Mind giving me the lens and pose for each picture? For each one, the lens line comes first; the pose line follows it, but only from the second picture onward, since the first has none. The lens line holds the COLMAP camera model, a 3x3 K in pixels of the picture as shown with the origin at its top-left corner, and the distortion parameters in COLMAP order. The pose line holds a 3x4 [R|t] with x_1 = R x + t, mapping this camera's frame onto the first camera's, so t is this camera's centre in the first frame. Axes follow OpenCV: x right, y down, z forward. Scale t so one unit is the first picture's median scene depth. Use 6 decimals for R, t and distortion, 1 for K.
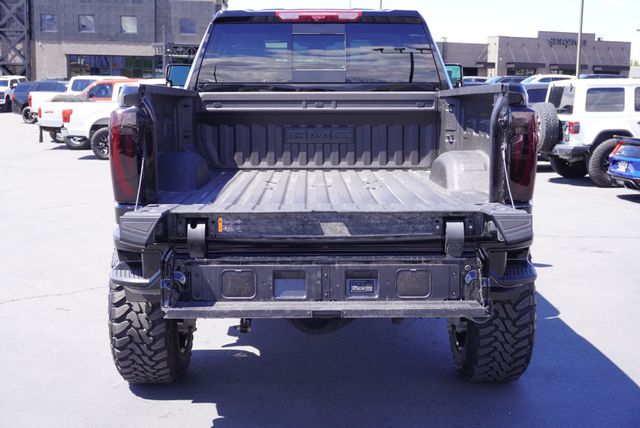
lens RADIAL K [[897.8, 0, 322.2], [0, 897.8, 214.1], [0, 0, 1]] dist [-0.065514, 0.000000]
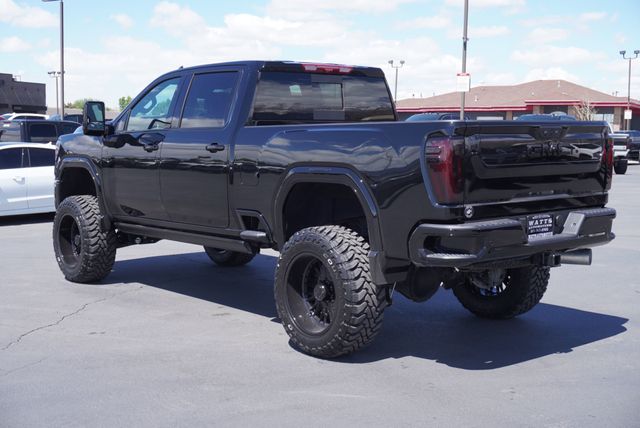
lens RADIAL K [[858.5, 0, 325.9], [0, 858.5, 229.8], [0, 0, 1]] dist [0.032777, 0.000000]
pose [[0.769480, -0.074760, 0.634280, -0.810000], [0.088815, 0.996001, 0.009647, -0.001630], [-0.632465, 0.048910, 0.773043, 0.051412]]
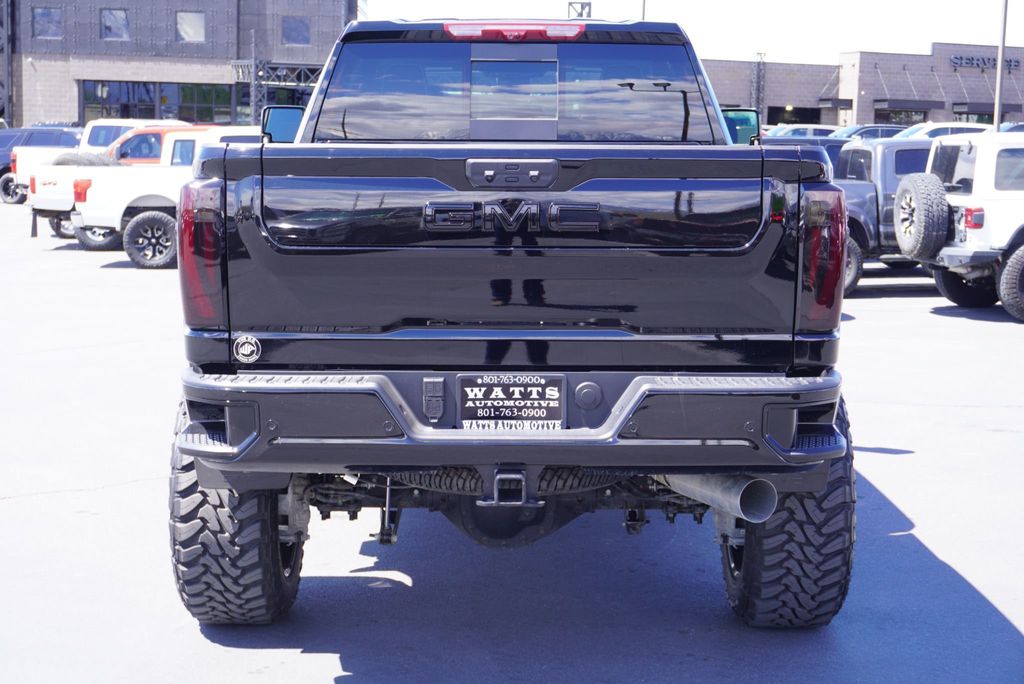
lens RADIAL K [[1645.4, 0, 511.4], [0, 1645.4, 343.5], [0, 0, 1]] dist [-0.078696, 0.000000]
pose [[0.999828, 0.008650, -0.016377, 0.014030], [-0.008947, 0.999796, -0.018119, 0.011592], [0.016217, 0.018263, 0.999702, -0.113108]]
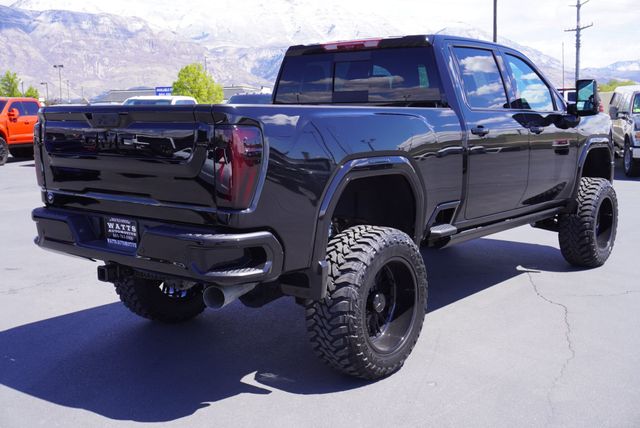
lens RADIAL K [[723.3, 0, 318.2], [0, 723.3, 212.0], [0, 0, 1]] dist [-0.008740, 0.000000]
pose [[0.770217, 0.086715, -0.631859, 0.583541], [-0.081614, 0.995970, 0.037200, -0.034863], [0.632538, 0.022917, 0.774190, 0.237925]]
